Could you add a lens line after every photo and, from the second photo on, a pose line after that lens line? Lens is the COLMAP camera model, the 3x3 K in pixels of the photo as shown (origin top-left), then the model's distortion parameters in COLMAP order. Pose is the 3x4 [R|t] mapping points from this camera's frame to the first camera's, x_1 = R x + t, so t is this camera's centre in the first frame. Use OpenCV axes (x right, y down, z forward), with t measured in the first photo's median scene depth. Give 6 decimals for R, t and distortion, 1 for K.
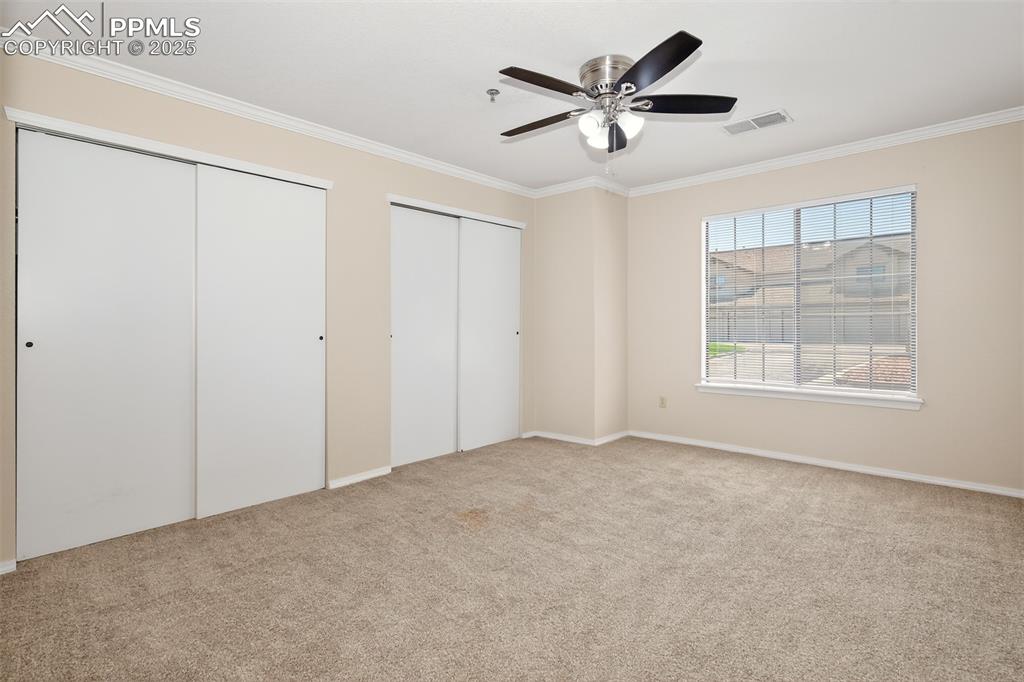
lens RADIAL K [[491.8, 0, 510.2], [0, 491.8, 327.2], [0, 0, 1]] dist [0.001176, -0.000001]
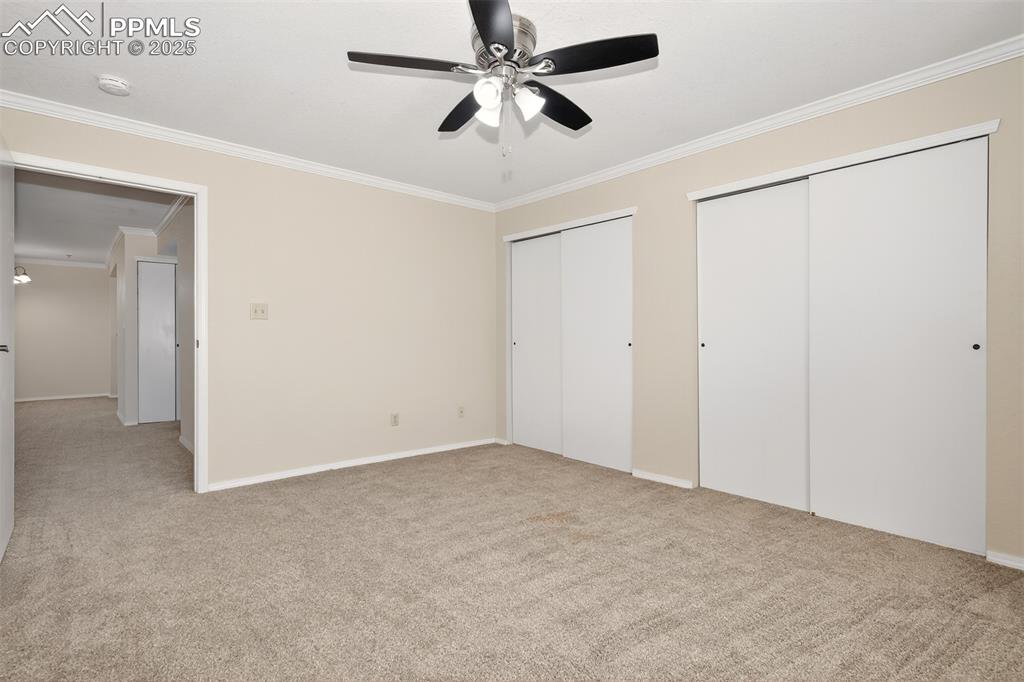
lens RADIAL K [[491.8, 0, 510.2], [0, 491.8, 327.2], [0, 0, 1]] dist [0.001176, -0.000001]
pose [[-0.109797, -0.014068, -0.993854, 0.800501], [0.005359, 0.999877, -0.014746, -0.003128], [0.993940, -0.006945, -0.109708, 0.834149]]
